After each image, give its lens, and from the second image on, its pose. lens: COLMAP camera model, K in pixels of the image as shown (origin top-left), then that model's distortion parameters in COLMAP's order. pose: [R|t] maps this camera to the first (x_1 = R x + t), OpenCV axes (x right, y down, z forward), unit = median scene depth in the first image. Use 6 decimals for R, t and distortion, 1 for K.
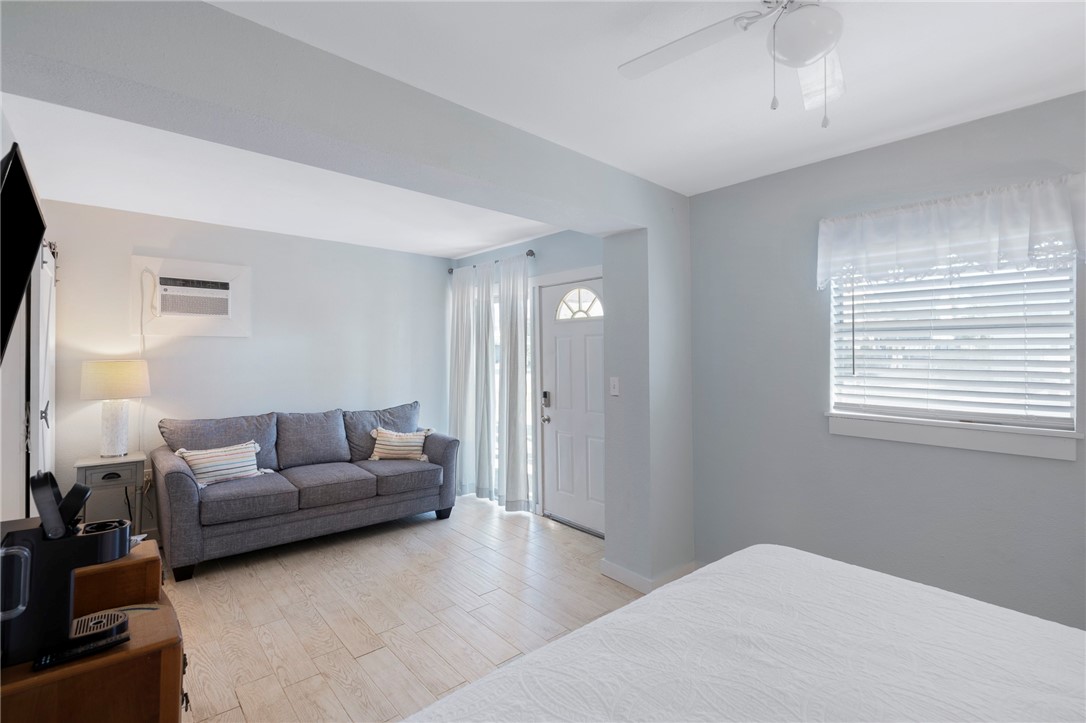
lens RADIAL K [[501.6, 0, 537.3], [0, 501.6, 354.8], [0, 0, 1]] dist [-0.000983, -0.000165]
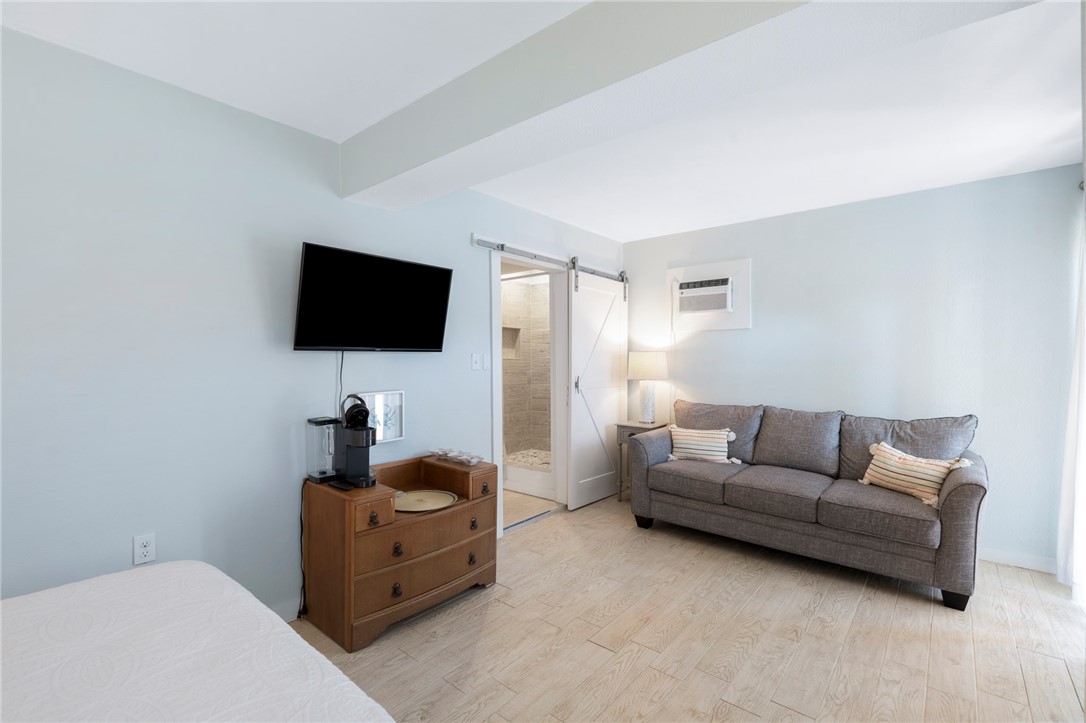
lens RADIAL K [[487.4, 0, 543.0], [0, 487.4, 361.5], [0, 0, 1]] dist [-0.001745, -0.000352]
pose [[0.156746, 0.008852, -0.987599, 0.361533], [-0.000180, 0.999960, 0.008935, 0.024822], [0.987639, -0.001223, 0.156741, 0.473789]]
